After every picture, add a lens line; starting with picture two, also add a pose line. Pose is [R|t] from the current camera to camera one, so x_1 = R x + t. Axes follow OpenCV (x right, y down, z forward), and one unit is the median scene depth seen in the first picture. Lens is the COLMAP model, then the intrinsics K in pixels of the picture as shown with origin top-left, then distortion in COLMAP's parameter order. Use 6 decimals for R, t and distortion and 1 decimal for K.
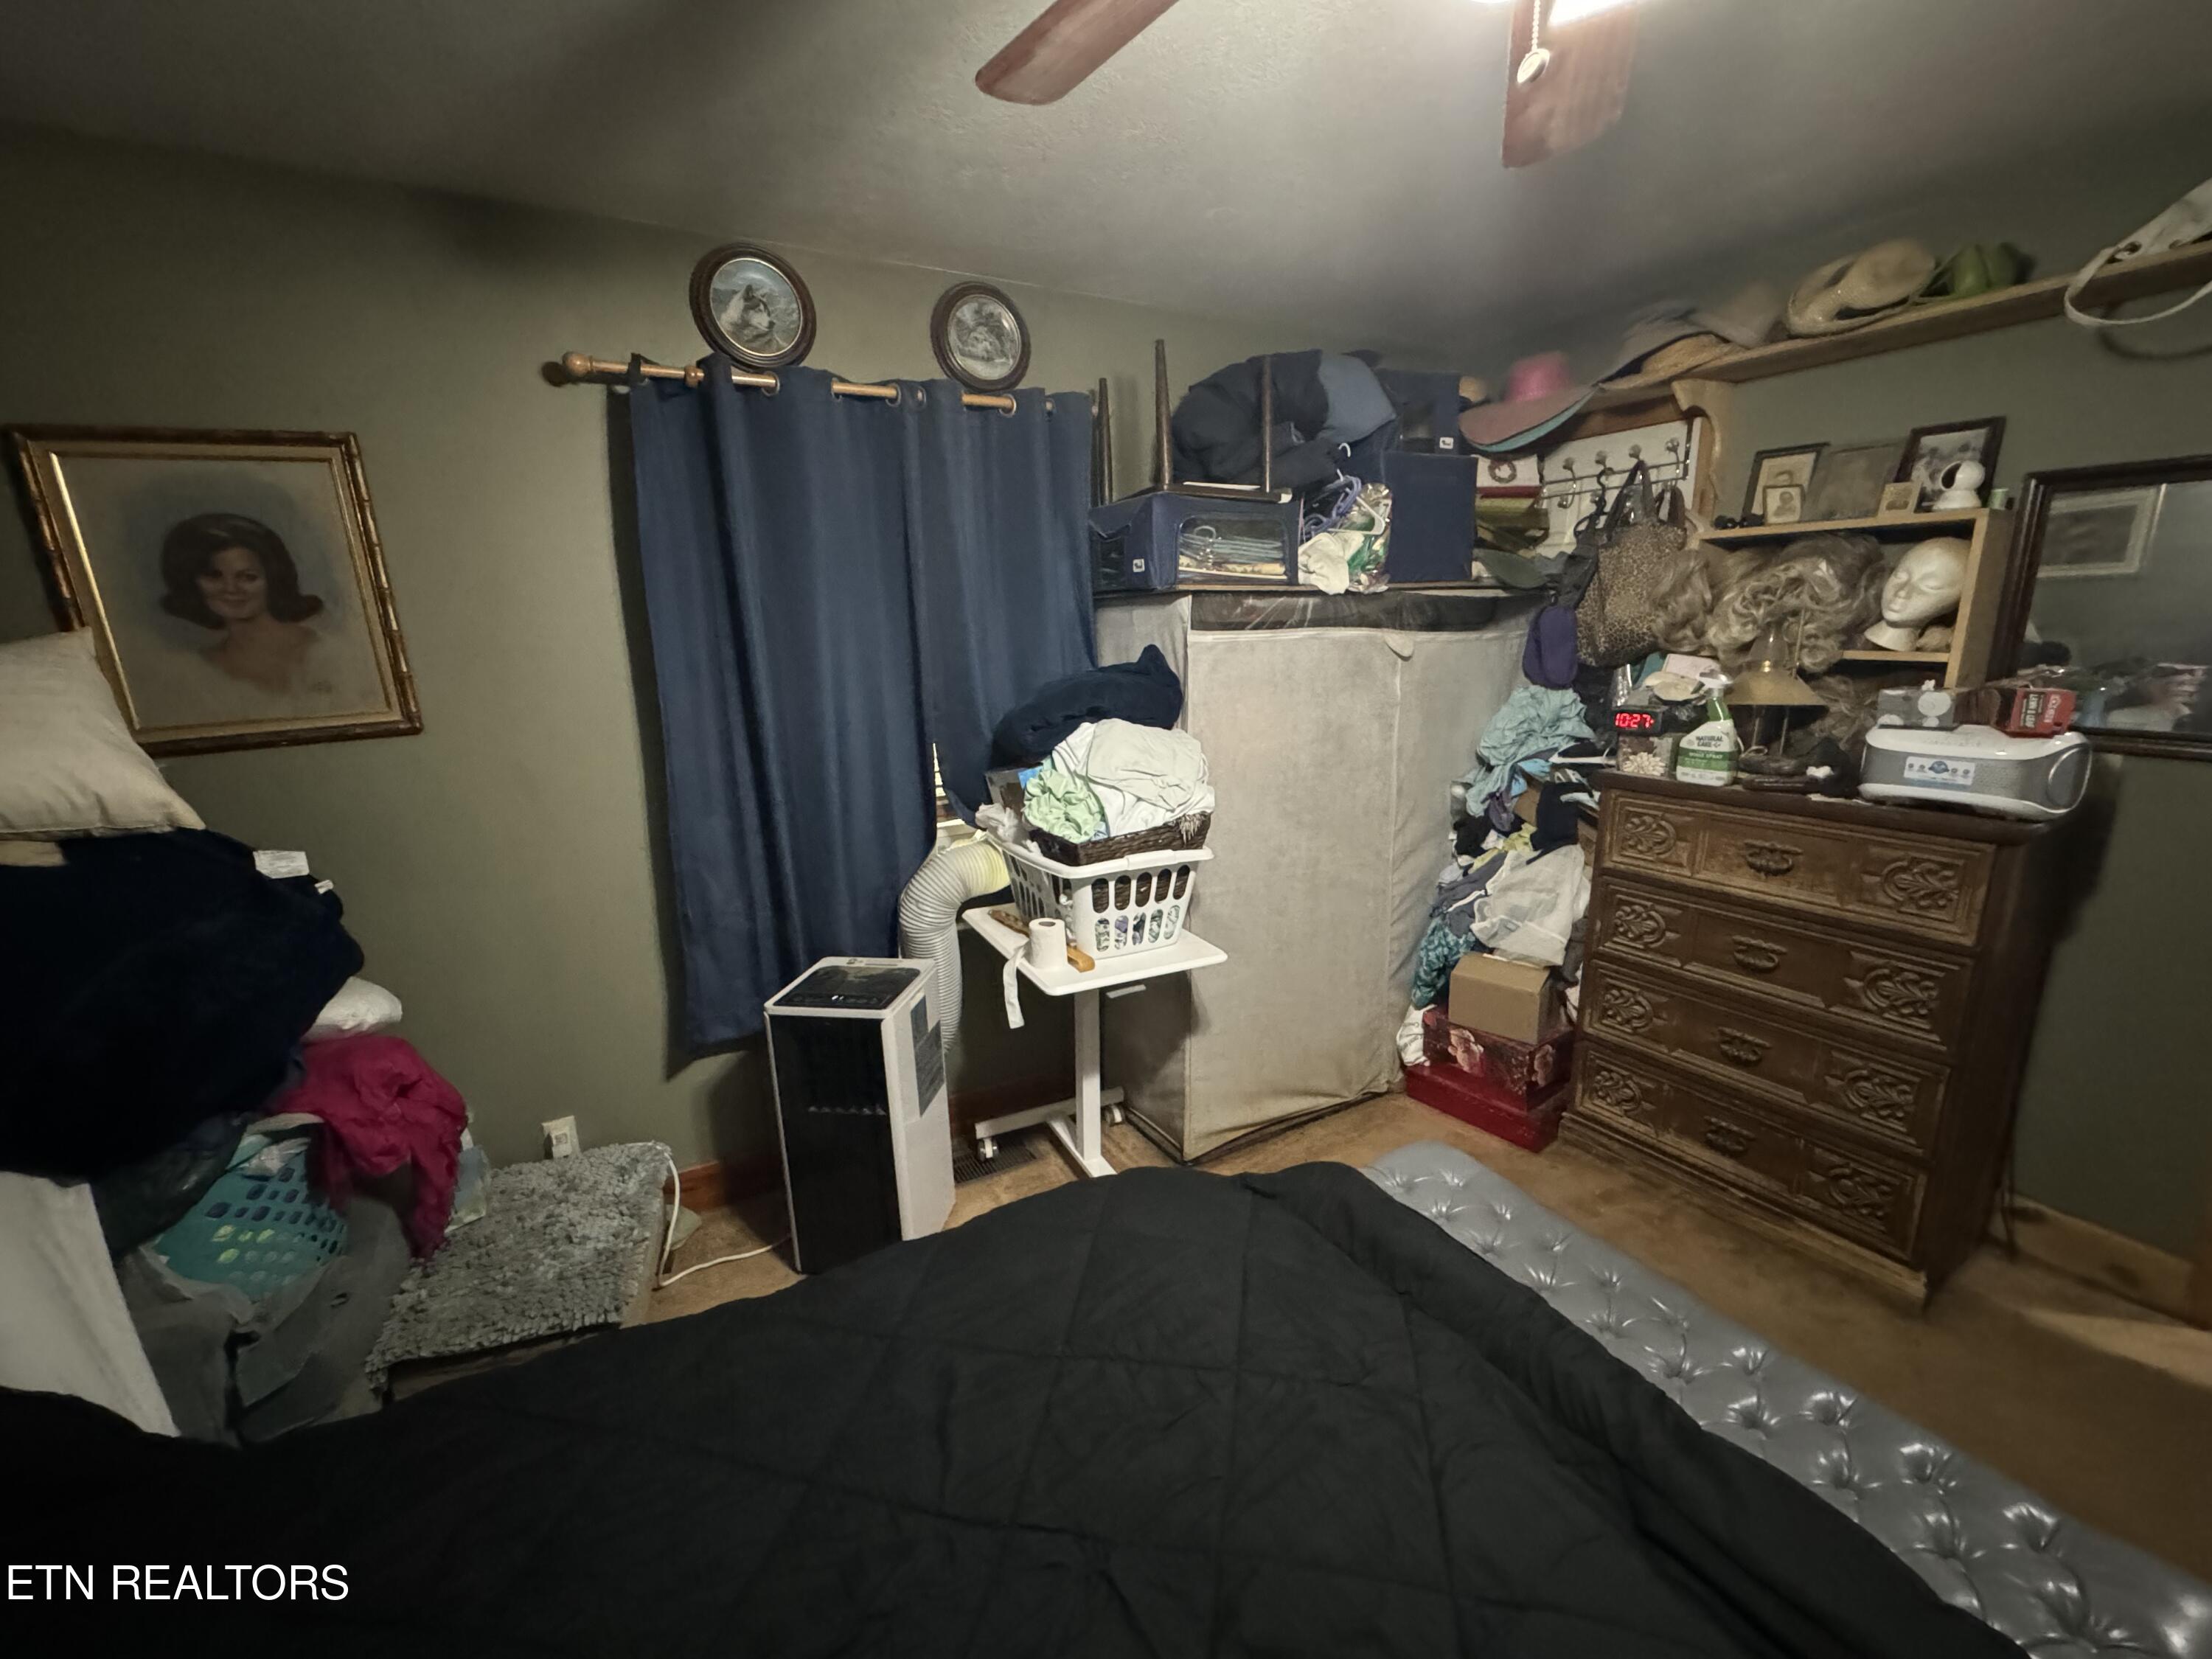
lens RADIAL K [[906.4, 0, 1107.2], [0, 906.4, 827.2], [0, 0, 1]] dist [-0.006728, 0.000569]
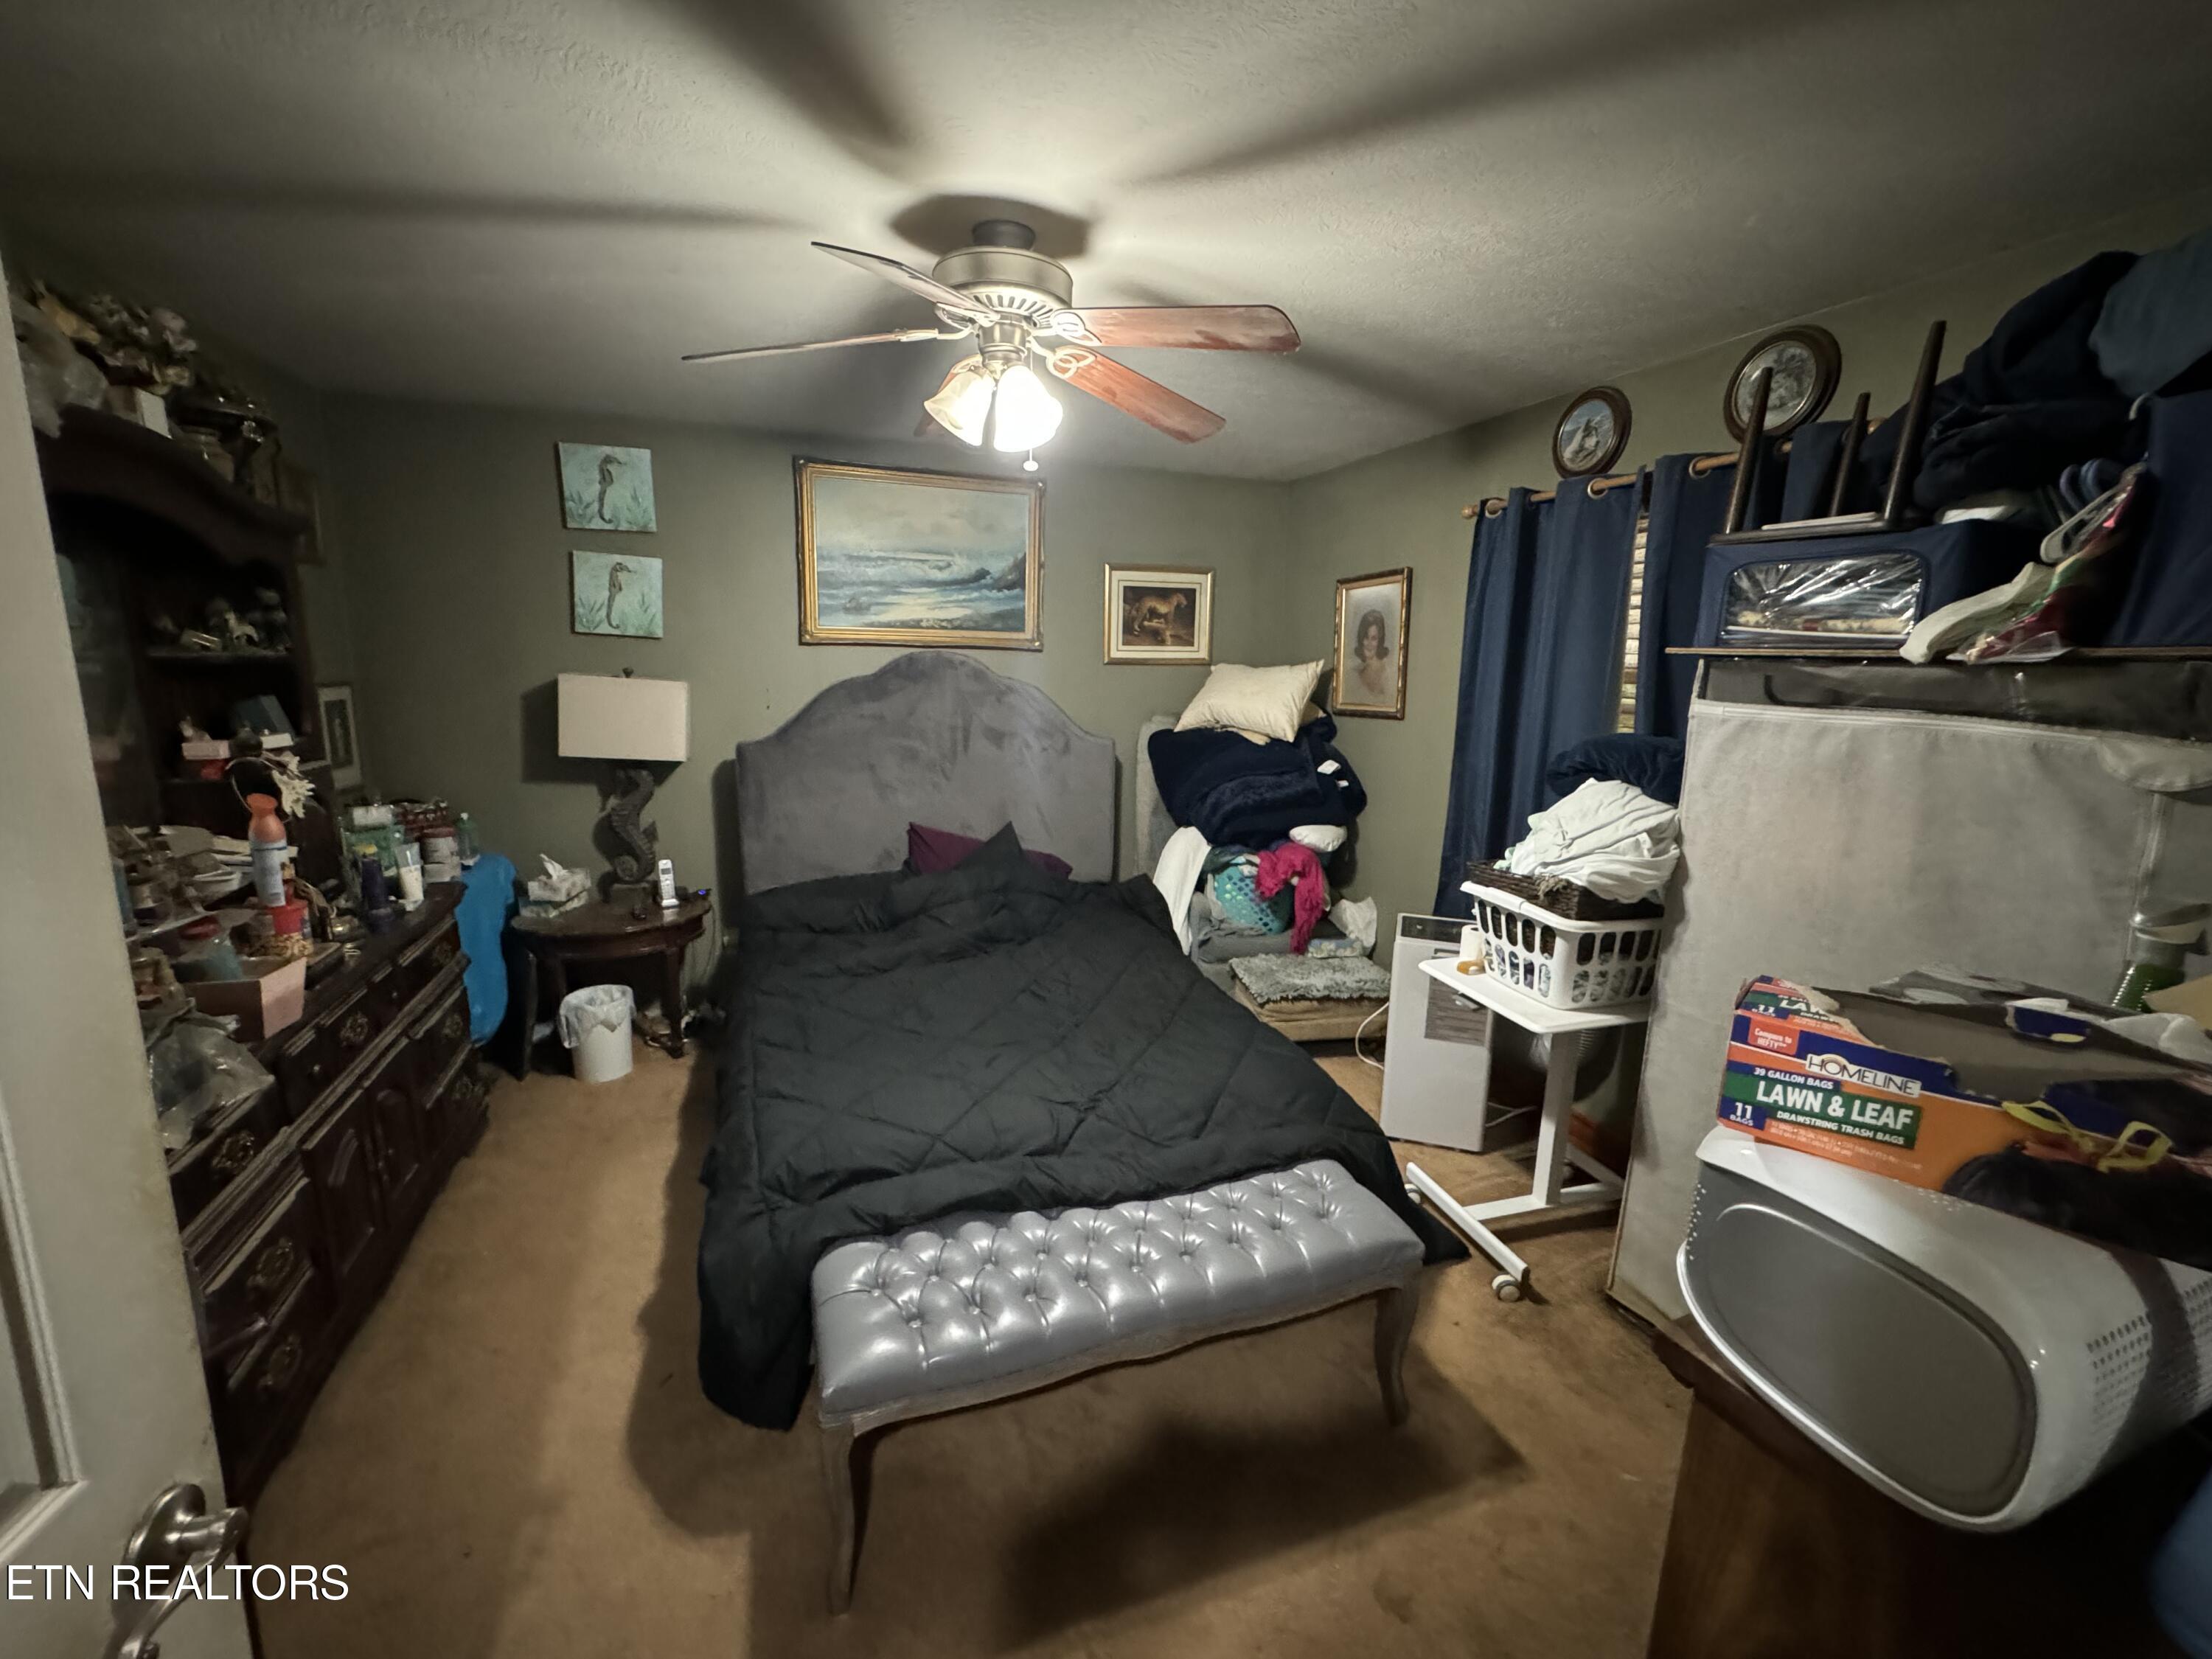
lens RADIAL K [[906.4, 0, 1109.4], [0, 906.4, 822.6], [0, 0, 1]] dist [-0.006728, 0.000569]
pose [[-0.160744, 0.202654, -0.965967, 1.105219], [-0.232044, 0.943502, 0.236555, -0.189354], [0.959331, 0.262172, -0.104638, 0.612016]]
